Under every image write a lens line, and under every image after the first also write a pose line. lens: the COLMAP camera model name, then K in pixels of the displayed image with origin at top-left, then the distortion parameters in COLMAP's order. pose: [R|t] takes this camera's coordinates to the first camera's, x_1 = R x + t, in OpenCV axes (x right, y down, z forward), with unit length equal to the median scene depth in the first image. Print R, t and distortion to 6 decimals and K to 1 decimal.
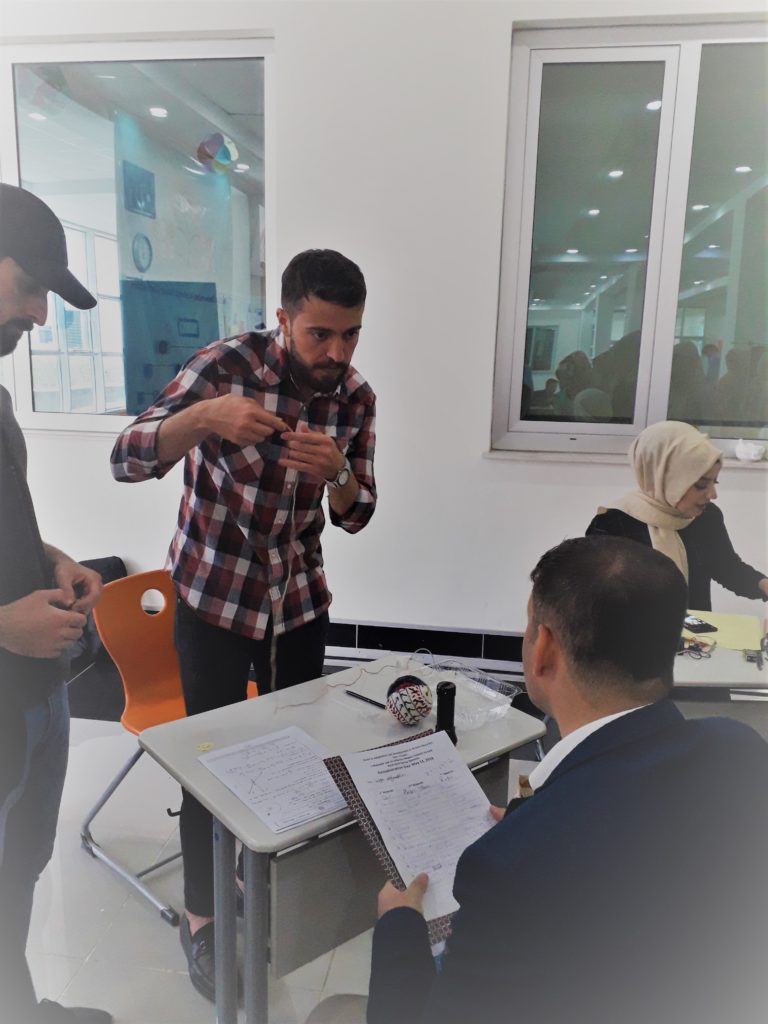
lens RADIAL K [[839.9, 0, 375.8], [0, 839.9, 515.0], [0, 0, 1]] dist [0.031953, -0.013884]
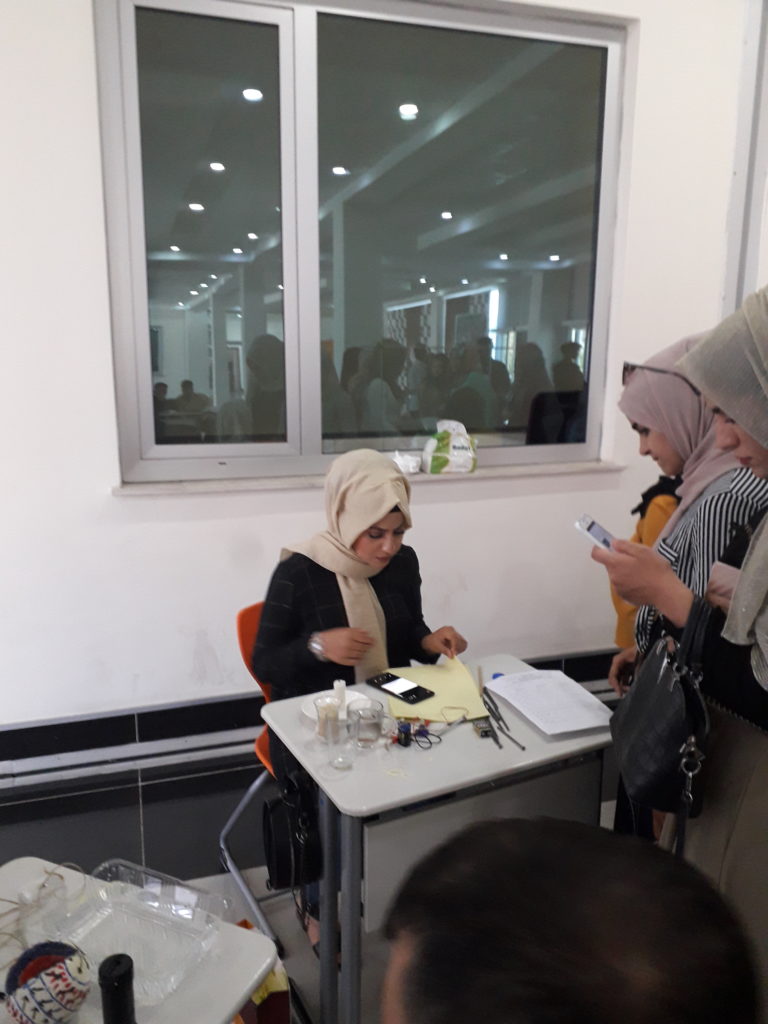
lens RADIAL K [[839.9, 0, 375.8], [0, 839.9, 515.0], [0, 0, 1]] dist [0.031953, -0.013884]
pose [[0.901006, -0.097805, 0.422638, 0.013262], [0.097547, 0.994981, 0.022298, -0.044077], [-0.422697, 0.021137, 0.906024, 0.180153]]
